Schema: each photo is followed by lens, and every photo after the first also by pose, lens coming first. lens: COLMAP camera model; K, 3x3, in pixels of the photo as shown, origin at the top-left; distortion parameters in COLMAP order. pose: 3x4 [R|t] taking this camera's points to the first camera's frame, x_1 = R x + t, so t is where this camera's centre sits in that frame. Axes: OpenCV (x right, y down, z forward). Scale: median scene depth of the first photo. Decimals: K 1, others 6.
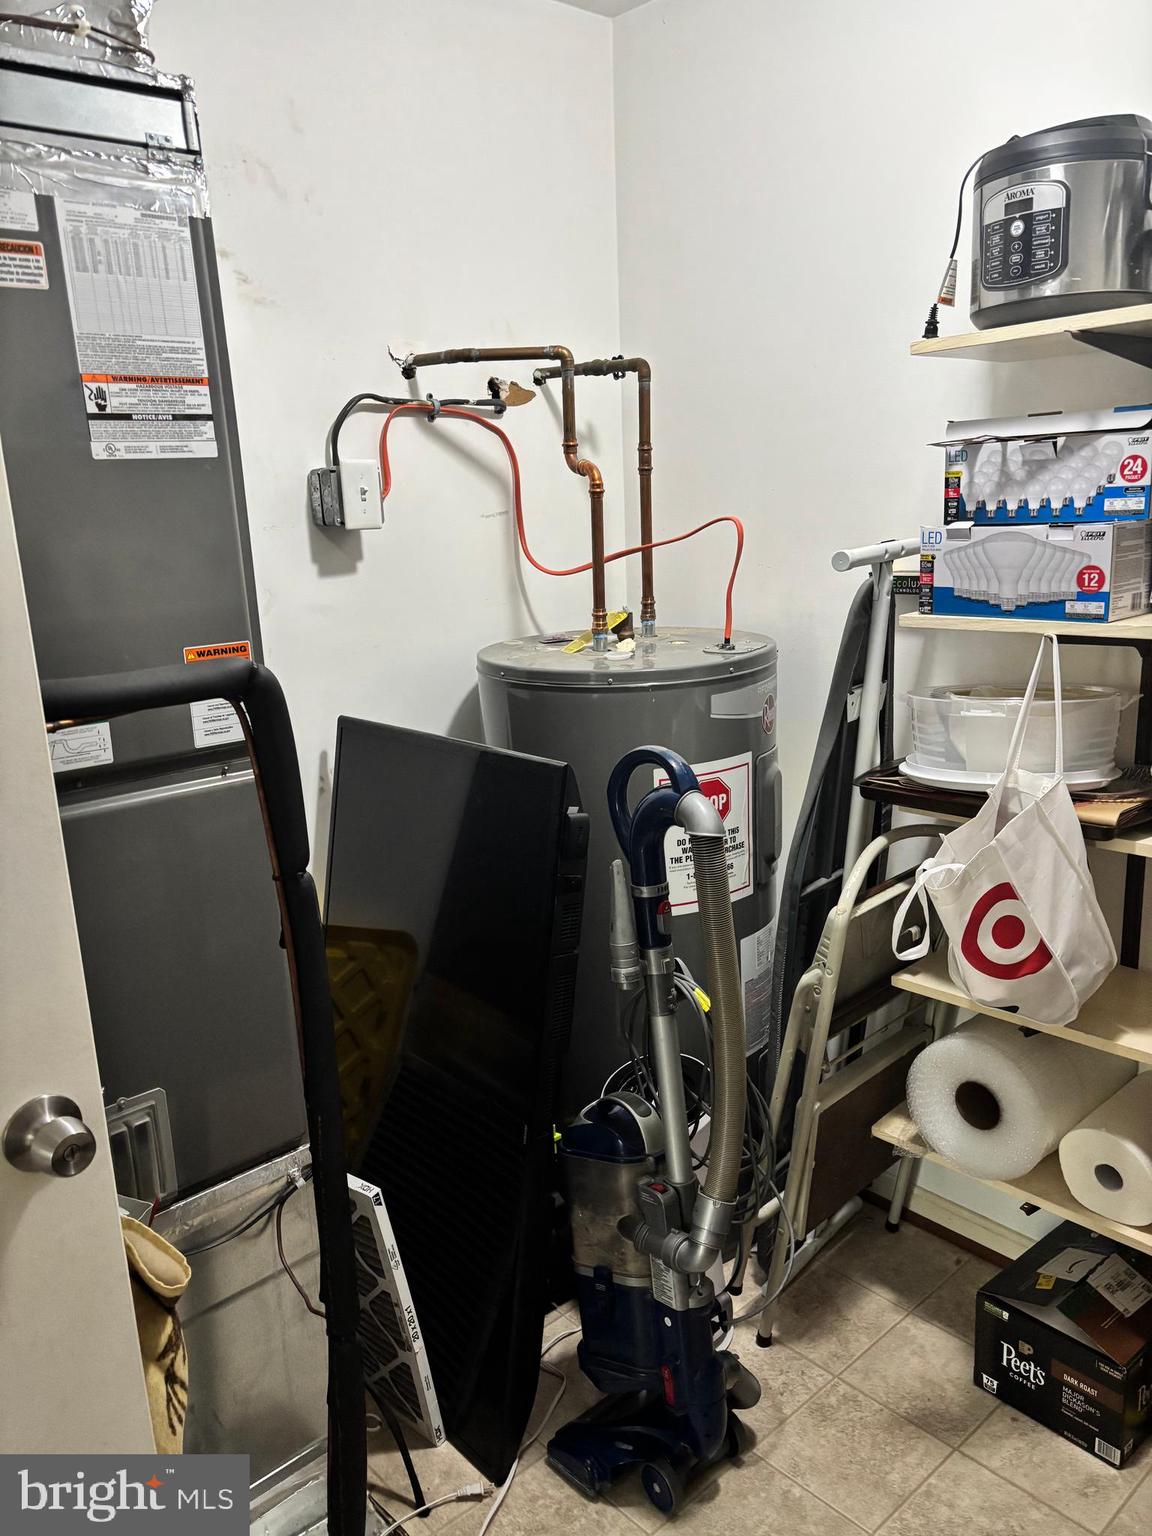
lens RADIAL K [[1191.1, 0, 577.4], [0, 1191.1, 781.1], [0, 0, 1]] dist [0.028661, -0.007091]
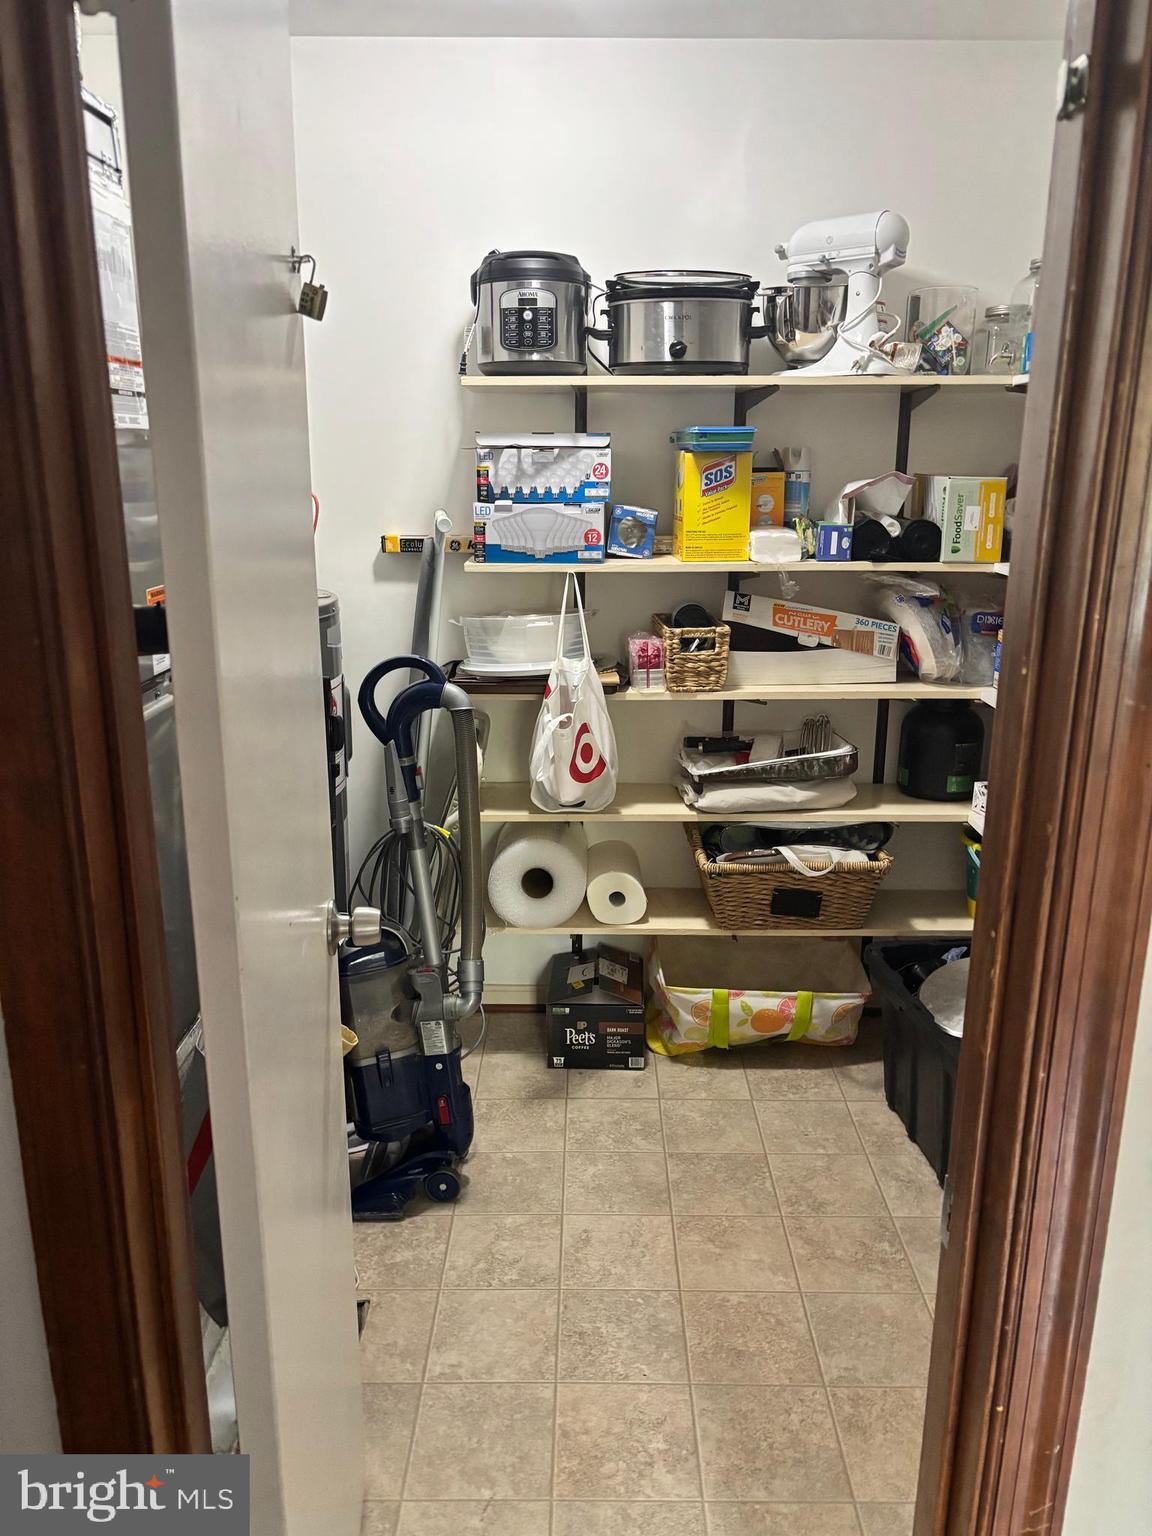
lens RADIAL K [[1180.6, 0, 572.5], [0, 1180.6, 773.7], [0, 0, 1]] dist [0.054000, -0.001045]
pose [[0.674843, -0.144773, 0.723622, -0.785114], [0.137739, 0.988047, 0.069222, 0.037396], [-0.724994, 0.052957, 0.686717, -0.089054]]
